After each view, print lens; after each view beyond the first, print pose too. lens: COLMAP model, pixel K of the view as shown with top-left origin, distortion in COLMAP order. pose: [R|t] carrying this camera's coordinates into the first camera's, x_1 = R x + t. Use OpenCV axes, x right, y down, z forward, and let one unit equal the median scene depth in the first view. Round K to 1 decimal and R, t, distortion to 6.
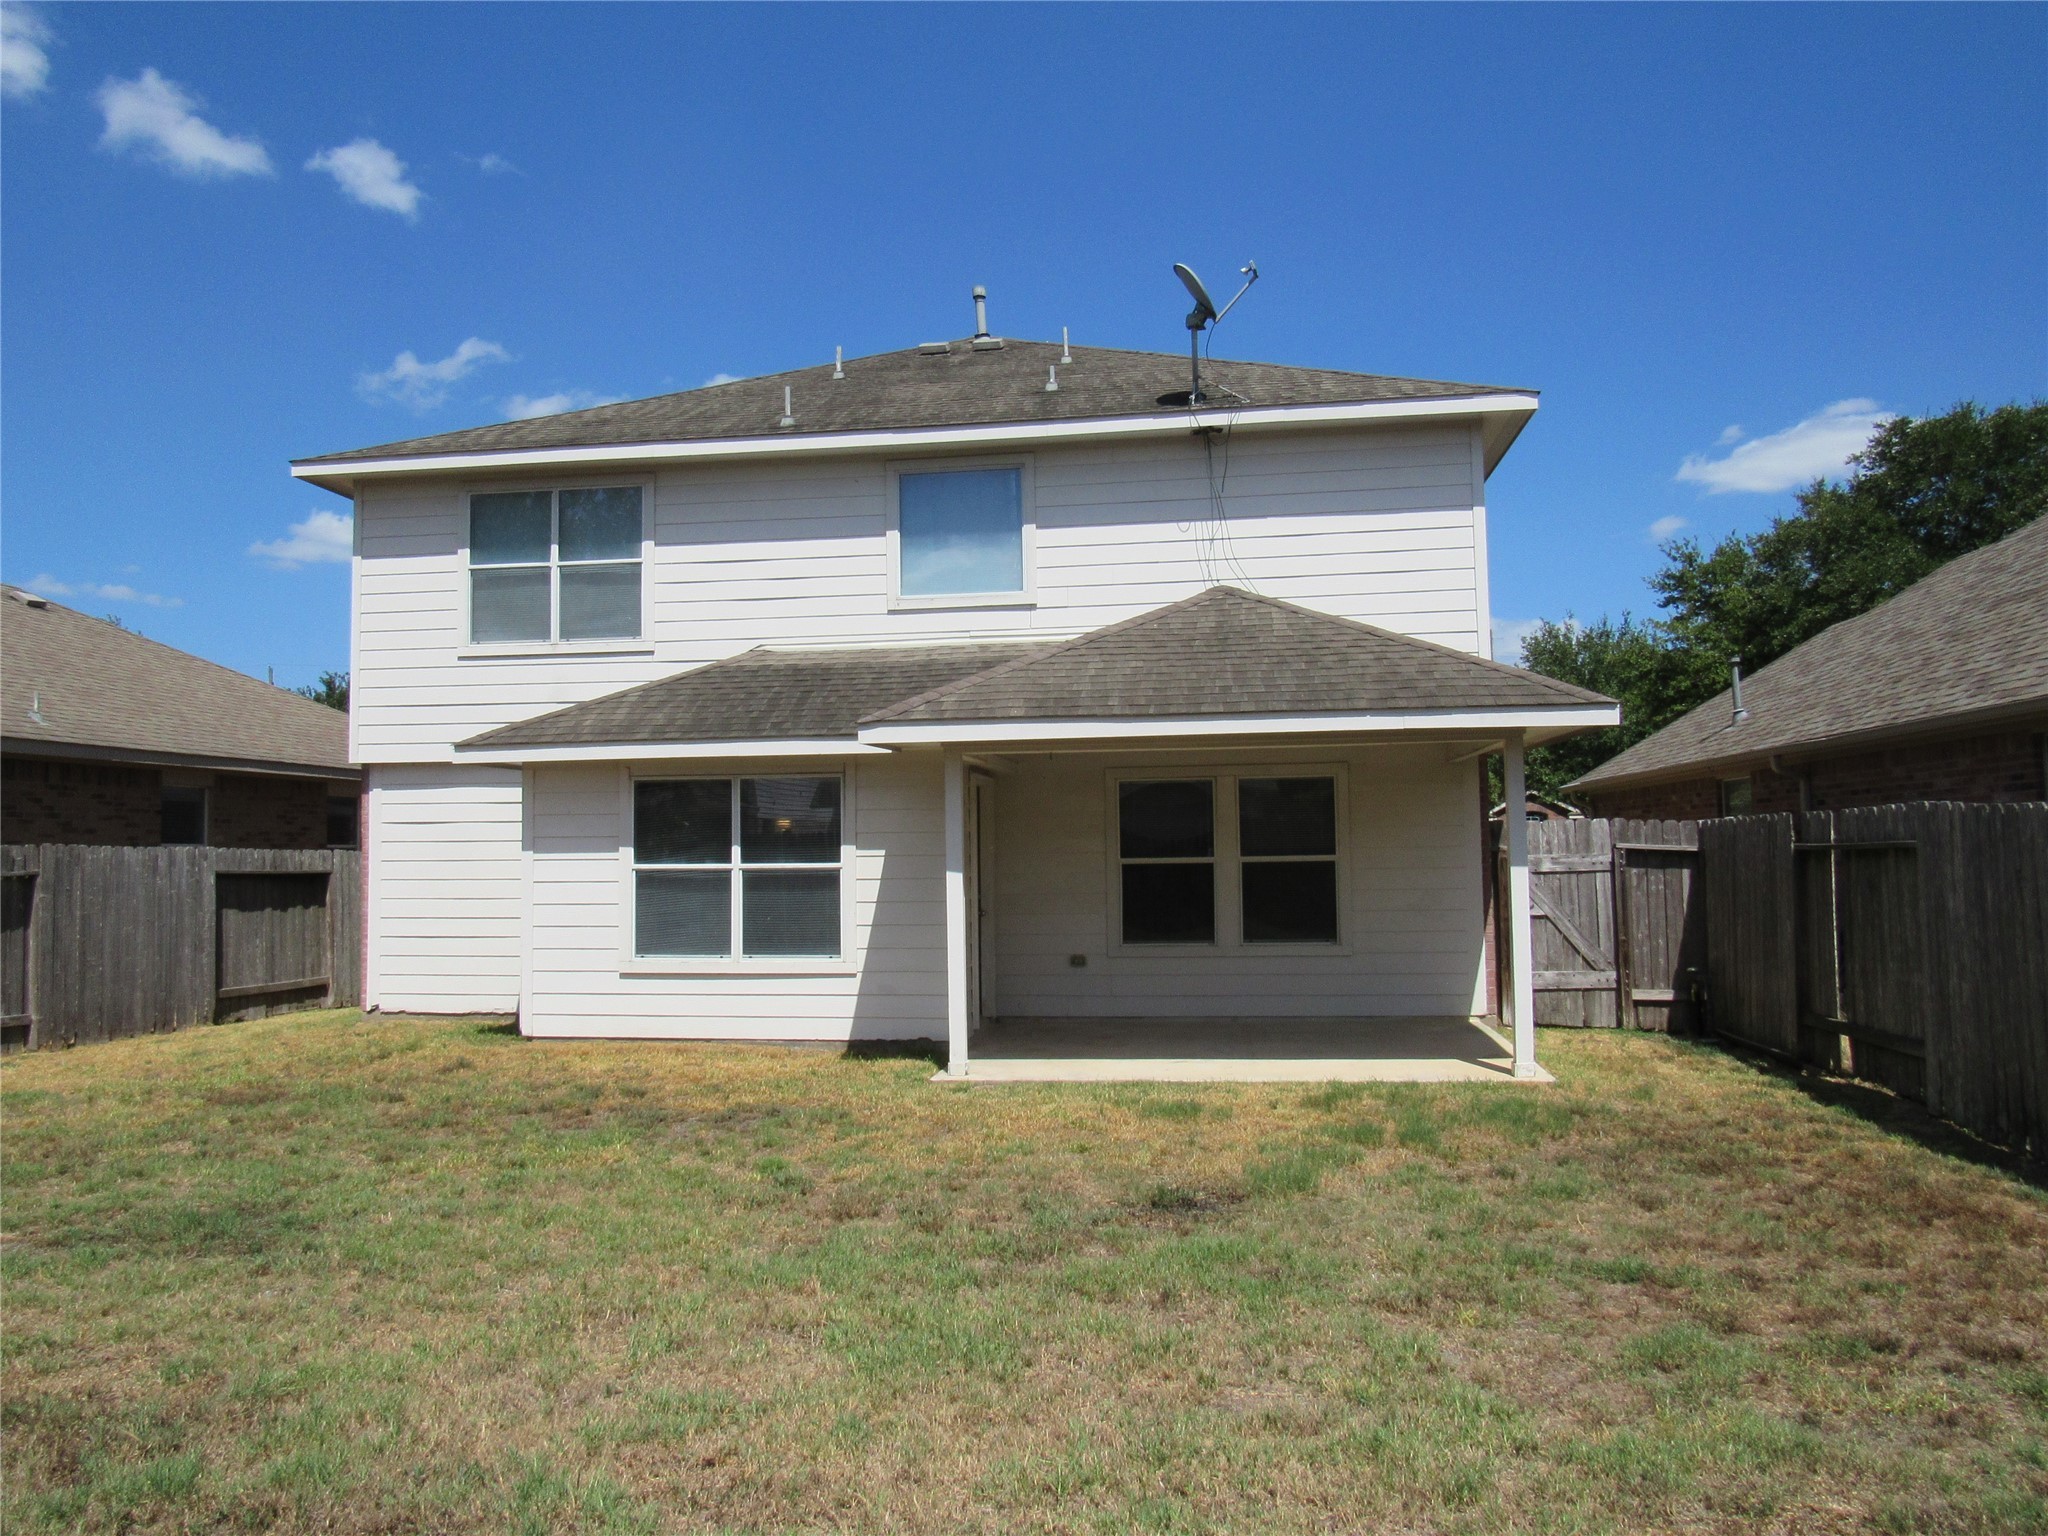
lens RADIAL K [[1468.7, 0, 1025.1], [0, 1468.7, 770.6], [0, 0, 1]] dist [-0.053150, 0.027815]
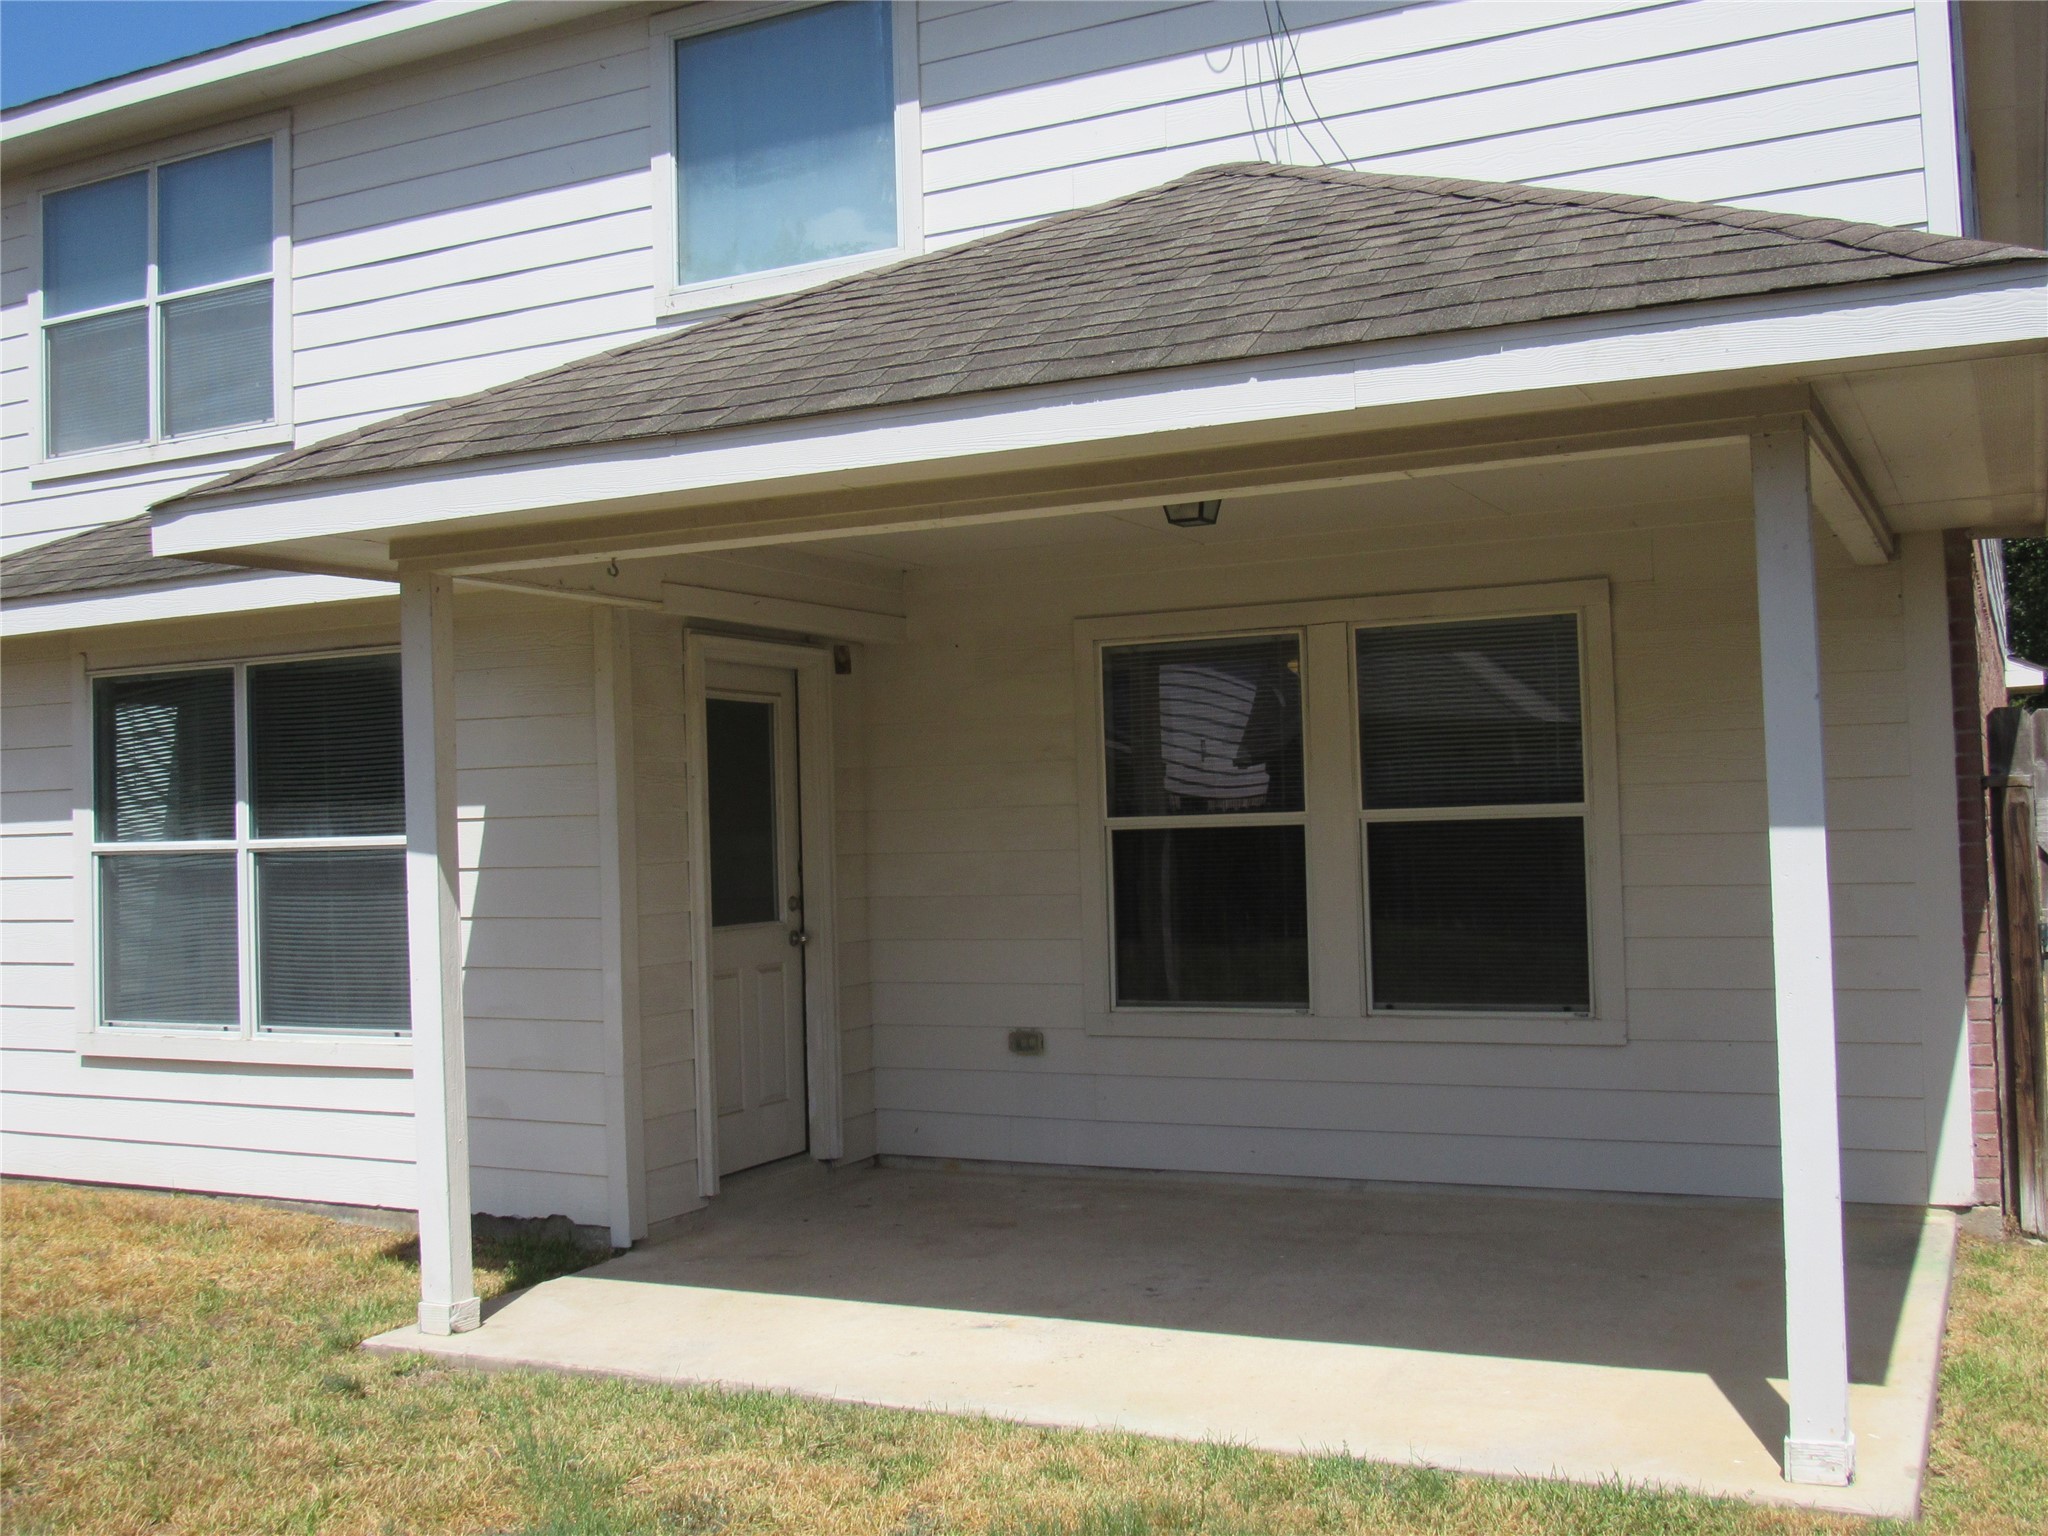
lens RADIAL K [[2053.5, 0, 1022.0], [0, 2053.5, 762.0], [0, 0, 1]] dist [-0.054608, 0.000000]
pose [[0.947393, -0.023736, -0.319192, 0.244683], [0.032738, 0.999202, 0.022867, 0.027815], [0.318394, -0.032114, 0.947414, 0.399579]]
